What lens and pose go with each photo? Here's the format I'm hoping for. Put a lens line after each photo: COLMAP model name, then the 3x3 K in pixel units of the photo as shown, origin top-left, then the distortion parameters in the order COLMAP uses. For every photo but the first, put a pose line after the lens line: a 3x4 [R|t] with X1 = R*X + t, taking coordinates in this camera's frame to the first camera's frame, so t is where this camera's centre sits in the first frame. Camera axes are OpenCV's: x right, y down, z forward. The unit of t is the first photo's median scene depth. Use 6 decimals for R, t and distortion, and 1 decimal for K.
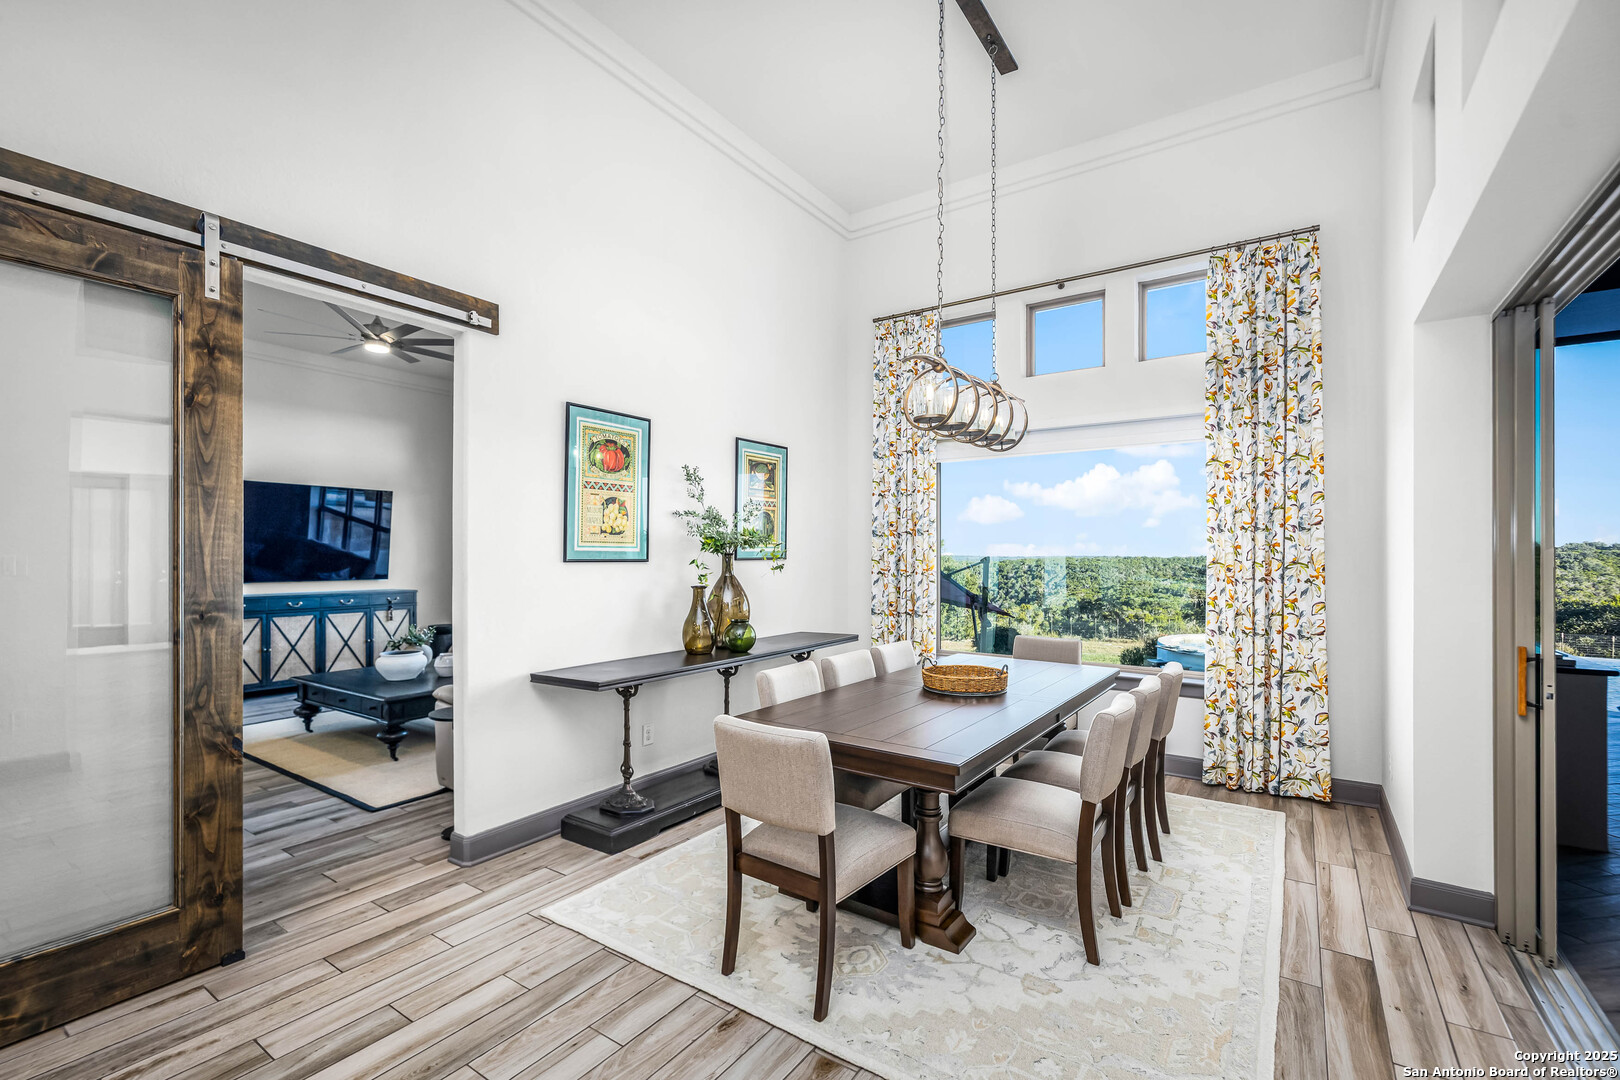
lens RADIAL K [[701.1, 0, 817.8], [0, 701.1, 545.1], [0, 0, 1]] dist [0.003421, 0.000210]
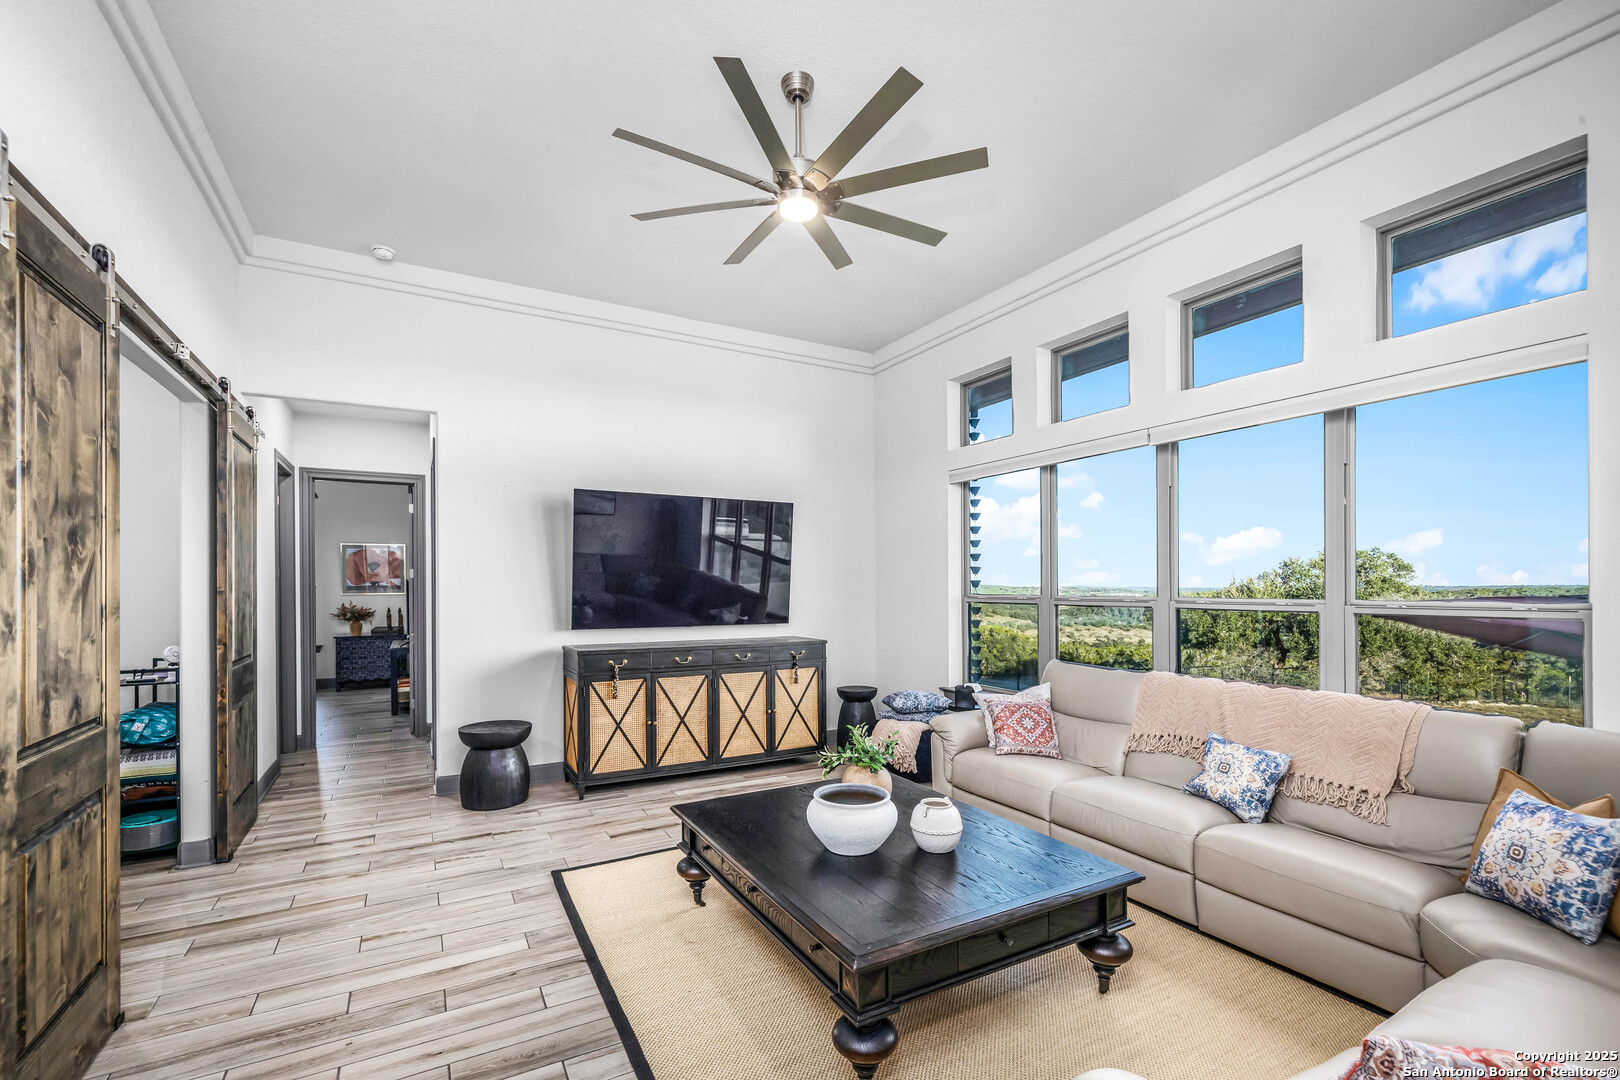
lens RADIAL K [[701.1, 0, 809.3], [0, 701.1, 581.9], [0, 0, 1]] dist [0.003421, 0.000210]
pose [[0.888872, -0.002136, -0.458151, -0.276735], [0.005149, 0.999973, 0.005327, 0.002224], [0.458127, -0.007094, 0.888858, 0.387069]]
